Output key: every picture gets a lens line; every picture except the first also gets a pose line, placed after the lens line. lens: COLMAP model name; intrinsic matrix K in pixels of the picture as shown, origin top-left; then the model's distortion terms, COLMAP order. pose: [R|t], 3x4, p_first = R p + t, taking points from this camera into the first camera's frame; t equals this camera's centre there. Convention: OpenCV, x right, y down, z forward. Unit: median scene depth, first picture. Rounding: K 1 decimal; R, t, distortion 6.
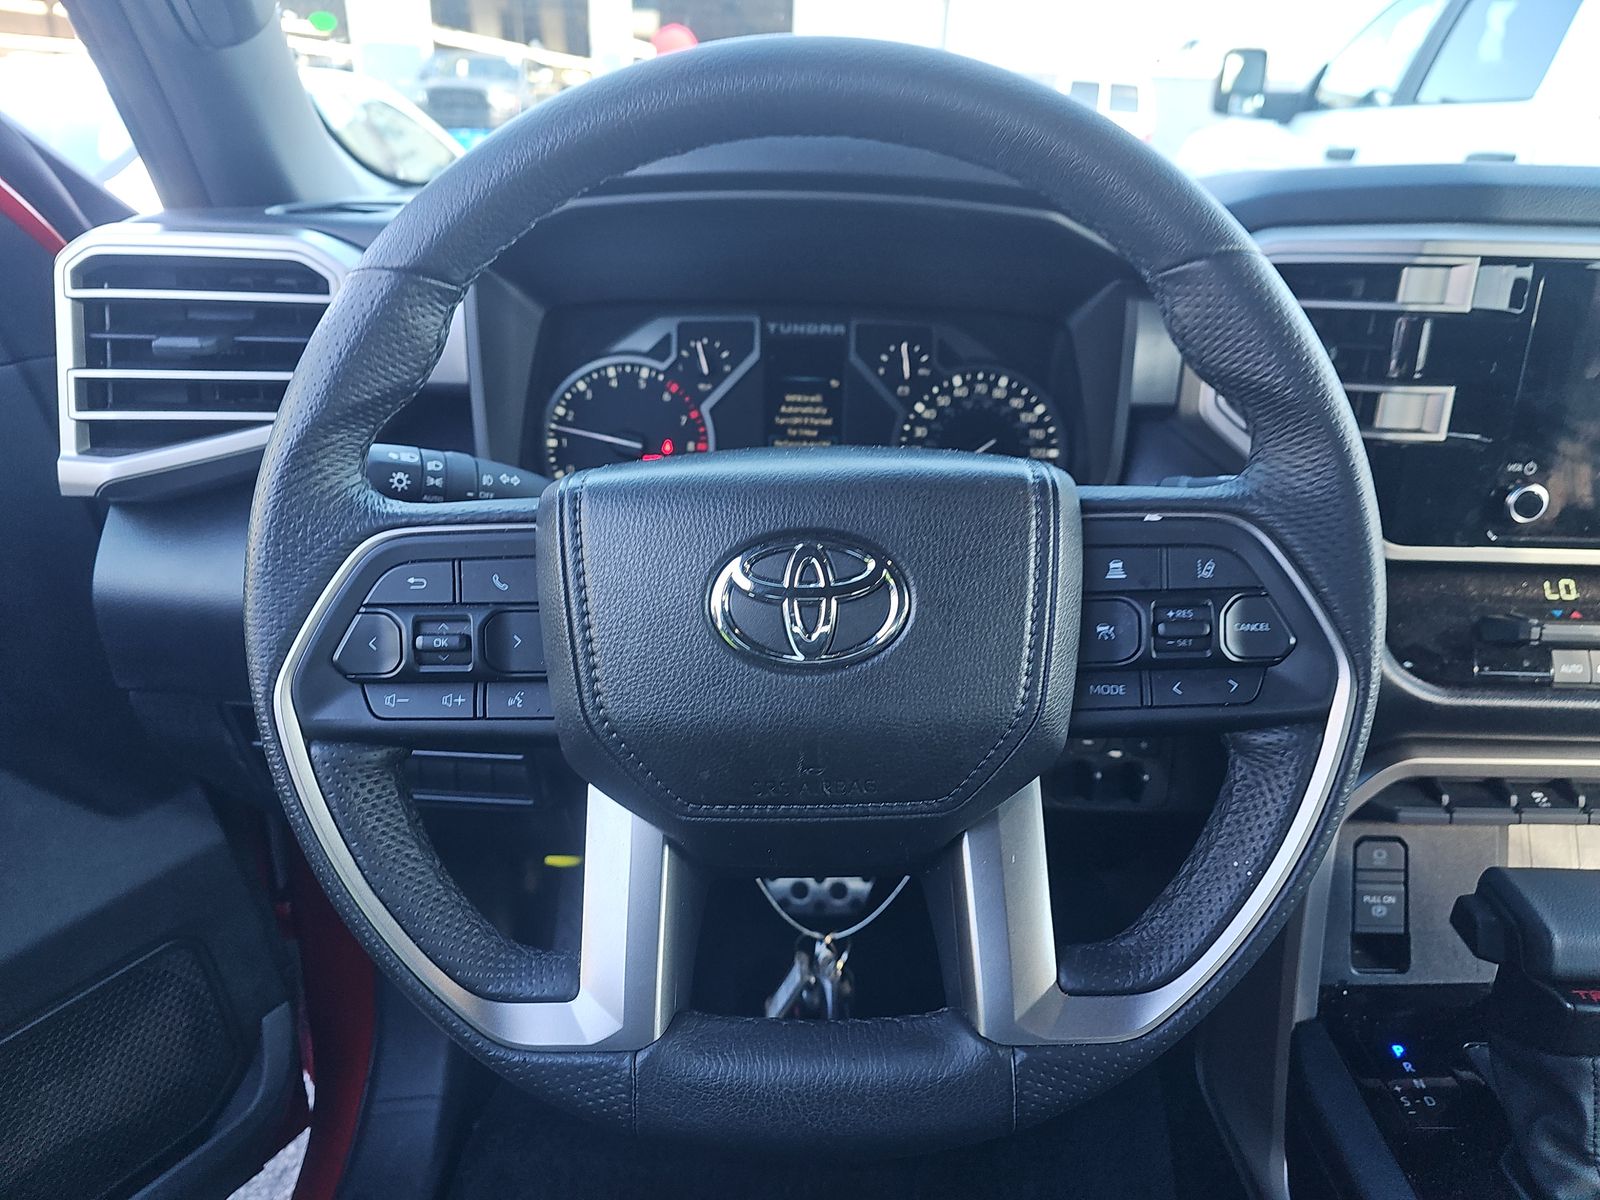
lens RADIAL K [[1059.5, 0, 802.5], [0, 1059.5, 615.5], [0, 0, 1]] dist [-0.021710, 0.005509]
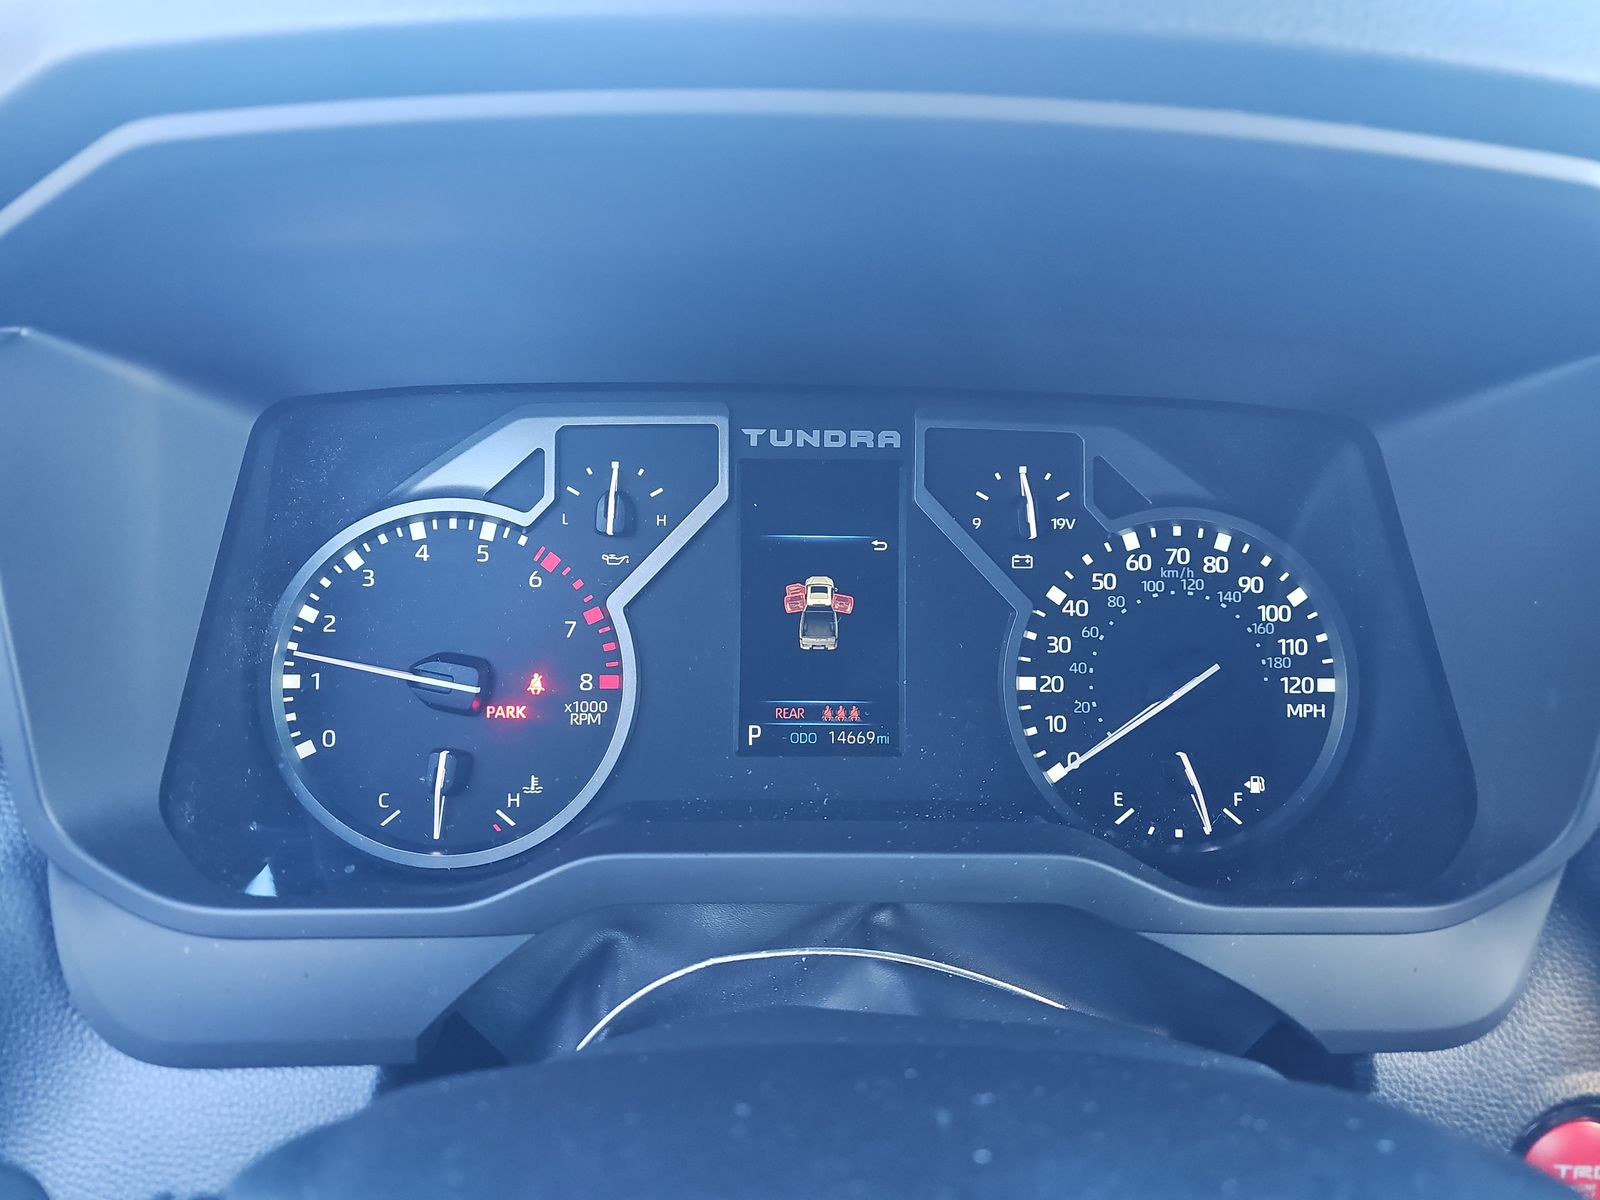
lens RADIAL K [[1059.5, 0, 815.5], [0, 1059.5, 630.4], [0, 0, 1]] dist [-0.021710, 0.005509]
pose [[0.999450, -0.012224, 0.030836, -0.016229], [0.014184, 0.997838, -0.064168, -0.150956], [-0.029985, 0.064570, 0.997463, 0.517345]]
